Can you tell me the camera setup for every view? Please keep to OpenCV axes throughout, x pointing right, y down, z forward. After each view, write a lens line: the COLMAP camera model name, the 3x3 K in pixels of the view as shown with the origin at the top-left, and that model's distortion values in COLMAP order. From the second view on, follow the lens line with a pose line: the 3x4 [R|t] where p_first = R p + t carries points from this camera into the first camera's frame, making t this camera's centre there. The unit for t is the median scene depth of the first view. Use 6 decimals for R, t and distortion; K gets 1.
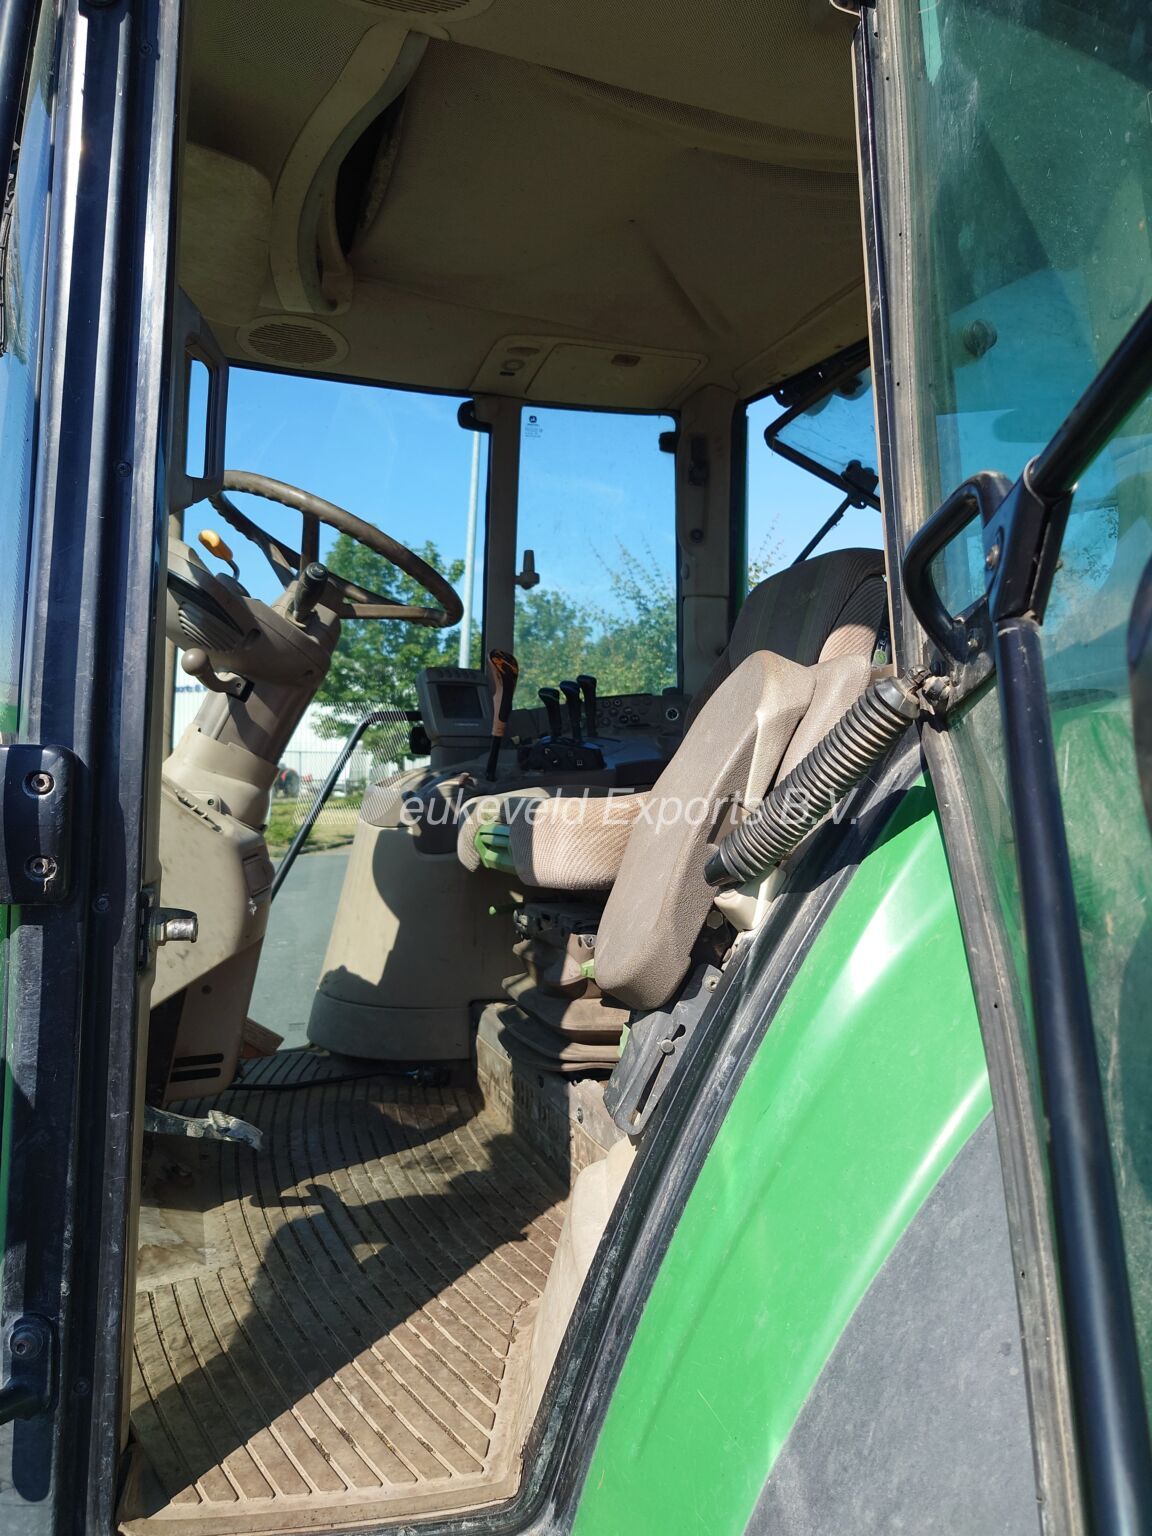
lens RADIAL K [[1107.5, 0, 546.3], [0, 1107.5, 777.4], [0, 0, 1]] dist [0.000400, 0.001087]
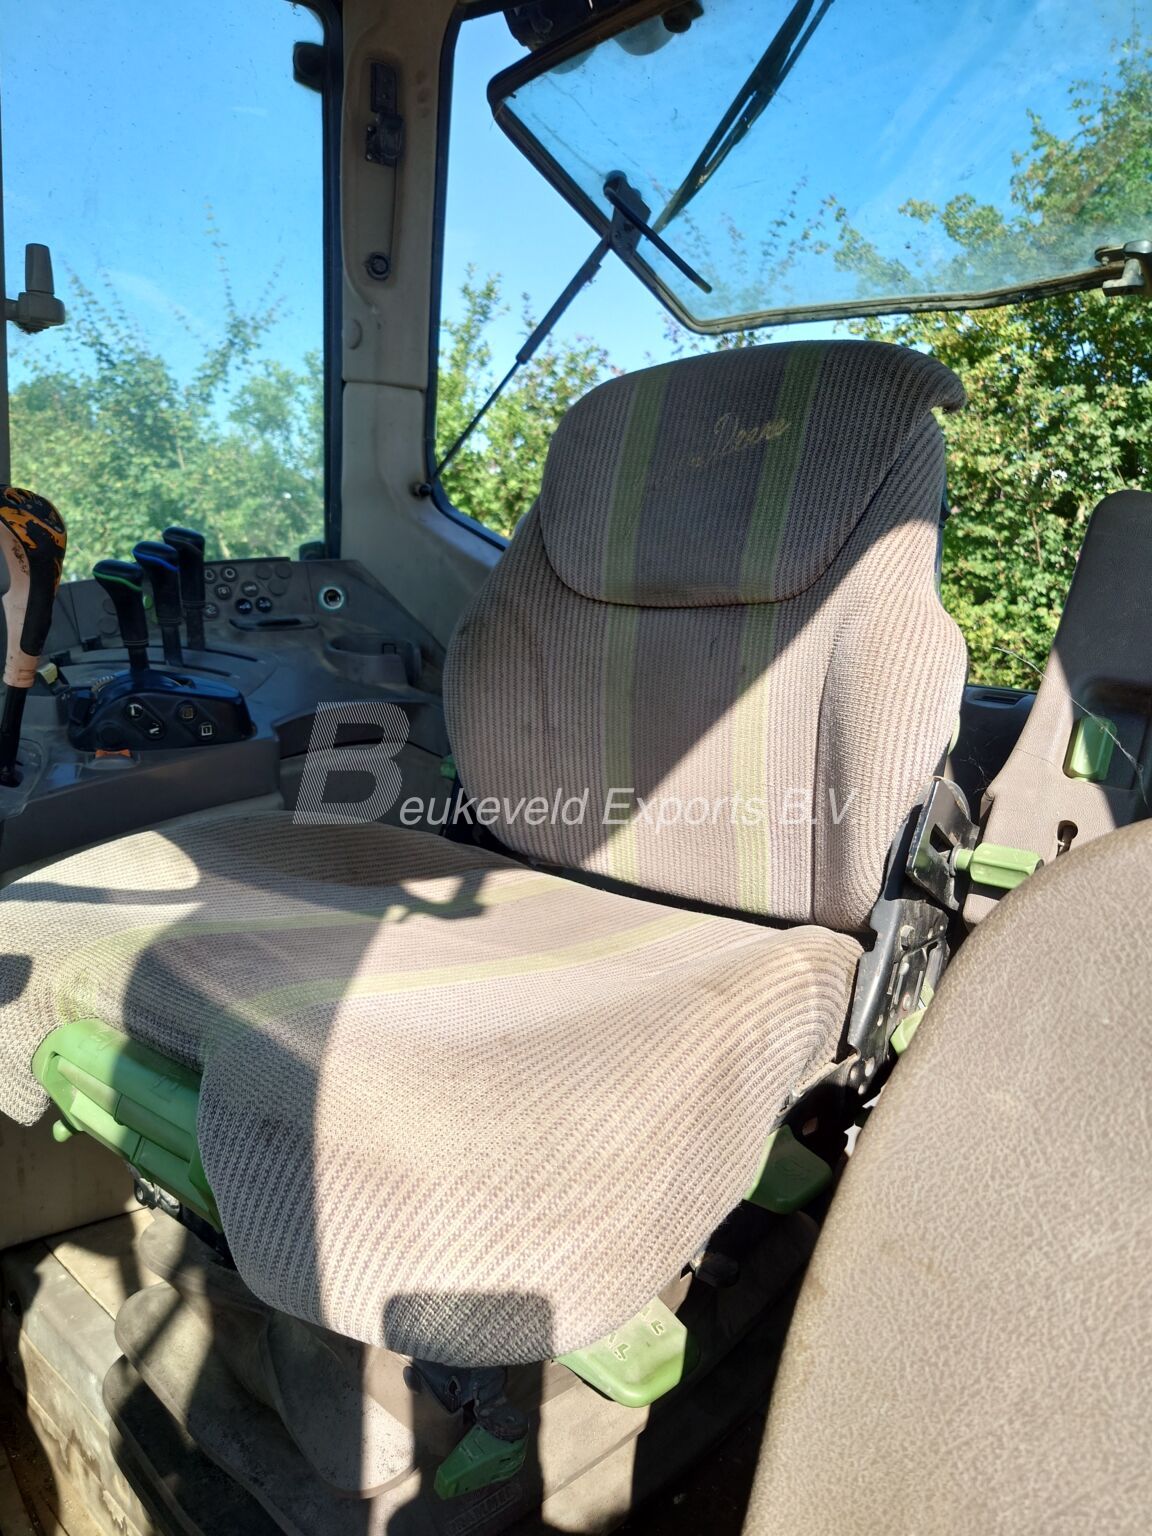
lens RADIAL K [[1107.5, 0, 586.1], [0, 1107.5, 785.0], [0, 0, 1]] dist [0.000400, 0.001087]
pose [[0.872407, -0.072979, 0.483301, -0.056284], [-0.025896, 0.980501, 0.194802, -0.080857], [-0.488093, -0.182462, 0.853506, 0.457627]]
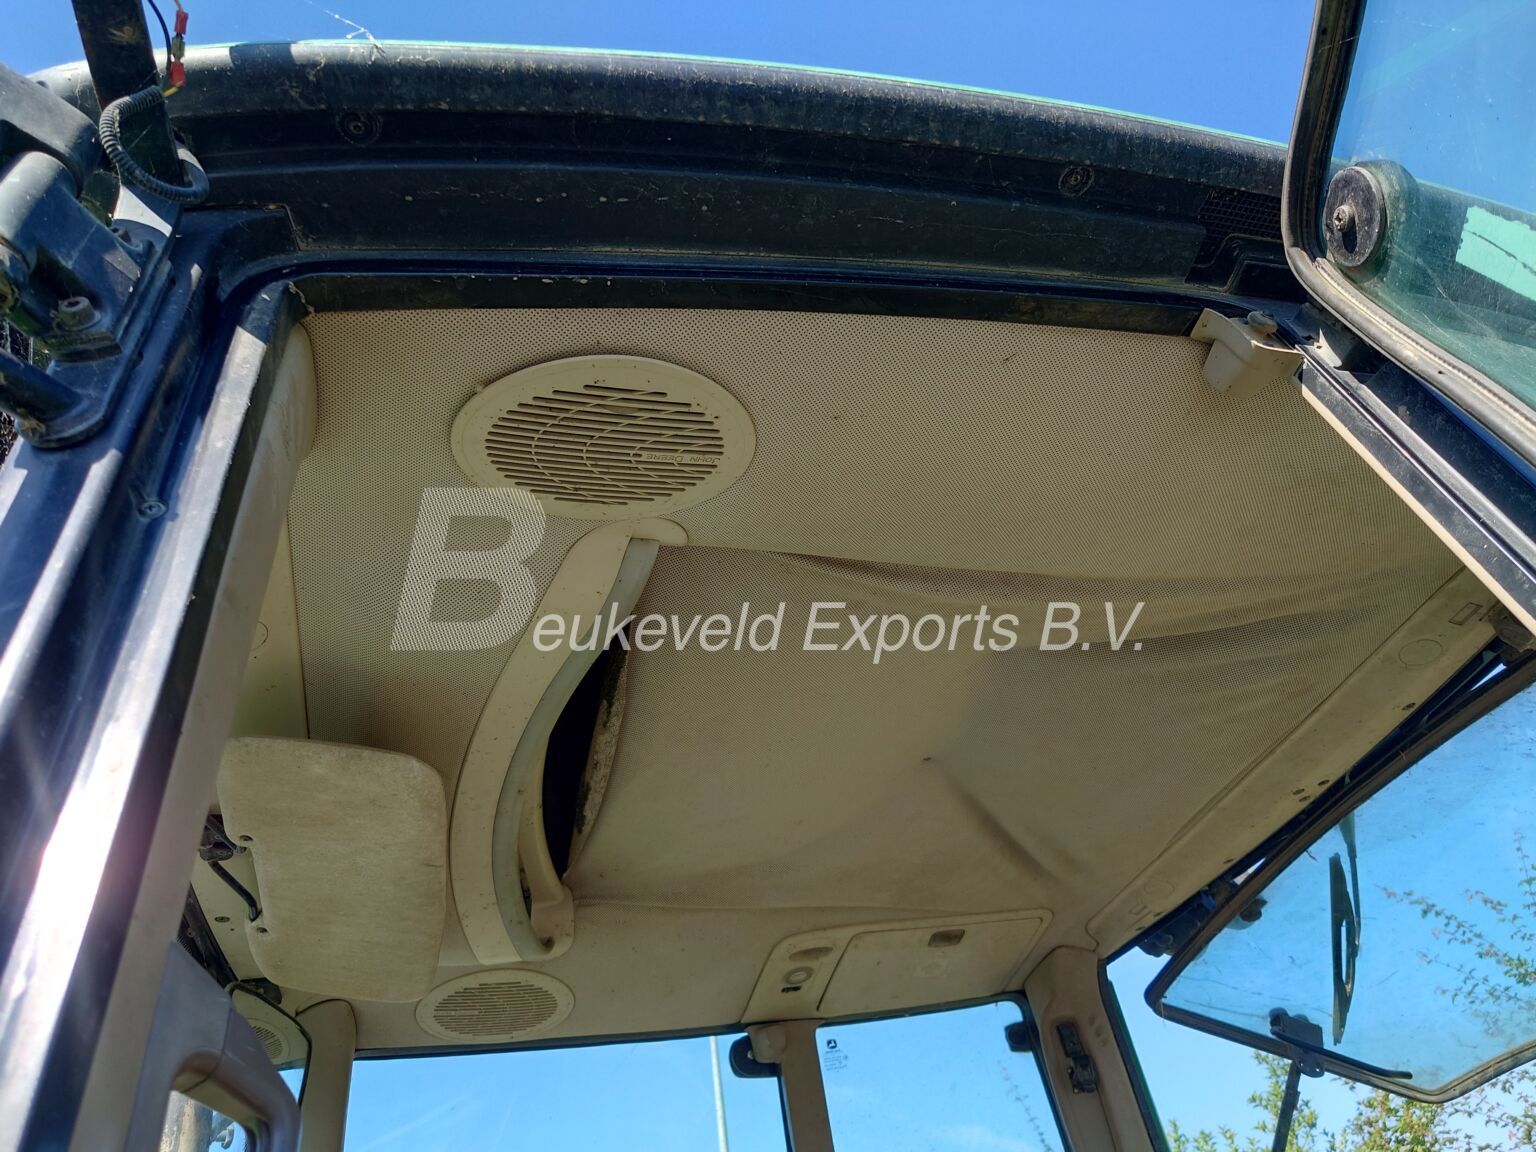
lens RADIAL K [[1107.5, 0, 752.8], [0, 1107.5, 568.2], [0, 0, 1]] dist [0.000400, 0.001087]
pose [[0.981486, -0.183285, 0.055610, -0.047298], [0.175504, 0.744319, -0.644350, -0.100609], [0.076708, 0.642180, 0.762706, 0.252318]]
